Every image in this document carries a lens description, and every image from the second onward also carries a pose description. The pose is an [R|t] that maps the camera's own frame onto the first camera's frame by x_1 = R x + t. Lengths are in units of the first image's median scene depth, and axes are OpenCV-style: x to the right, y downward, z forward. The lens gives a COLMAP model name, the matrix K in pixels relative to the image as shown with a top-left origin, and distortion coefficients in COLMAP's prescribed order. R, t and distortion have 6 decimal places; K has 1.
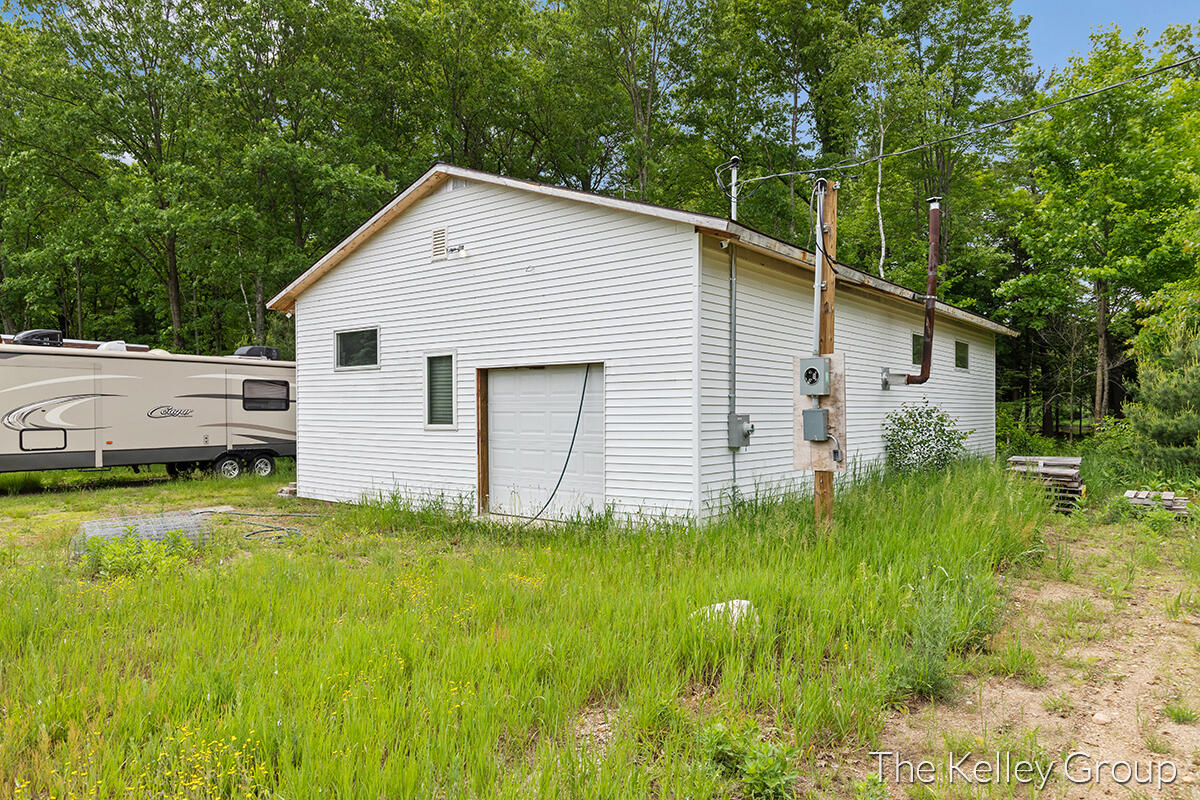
lens RADIAL K [[764.7, 0, 600.3], [0, 764.7, 410.9], [0, 0, 1]] dist [0.001271, 0.000118]
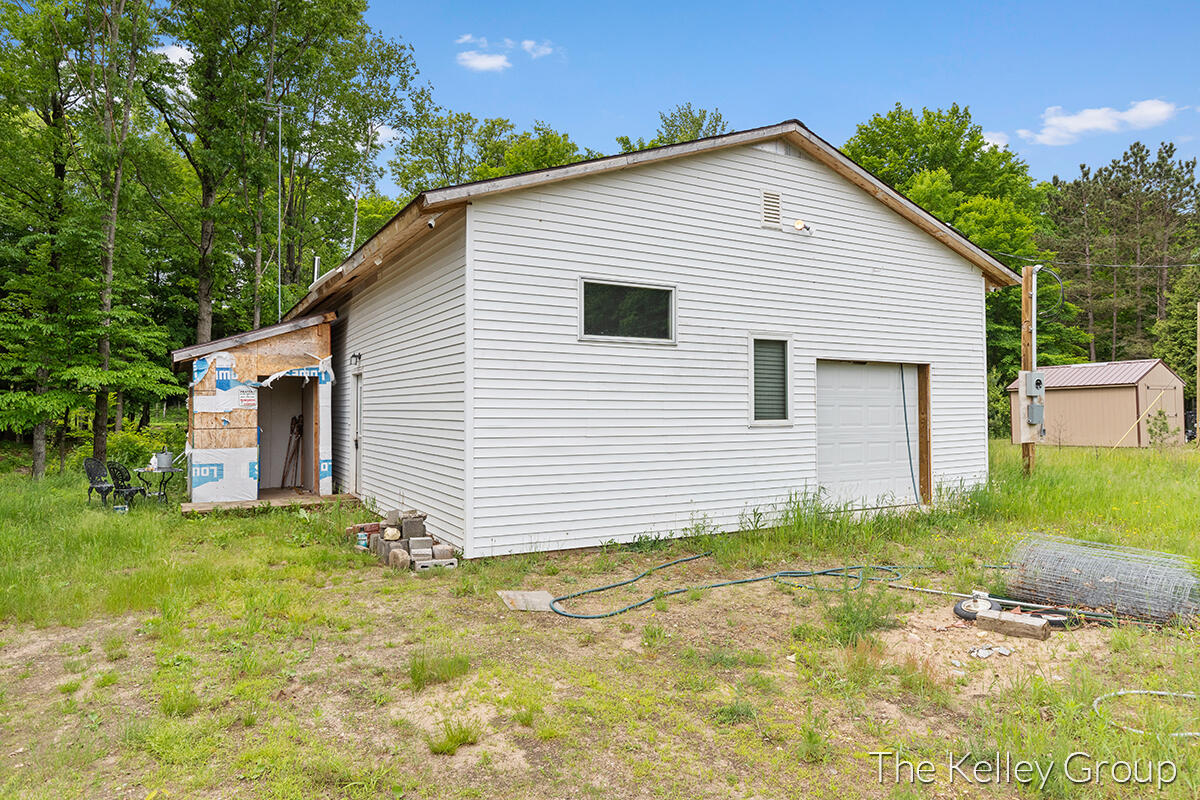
lens RADIAL K [[764.7, 0, 601.2], [0, 764.7, 392.2], [0, 0, 1]] dist [0.001271, 0.000118]
pose [[0.370958, 0.022089, 0.928387, -1.060911], [-0.000563, 0.999722, -0.023562, 0.006920], [-0.928649, 0.008218, 0.370868, 0.853571]]
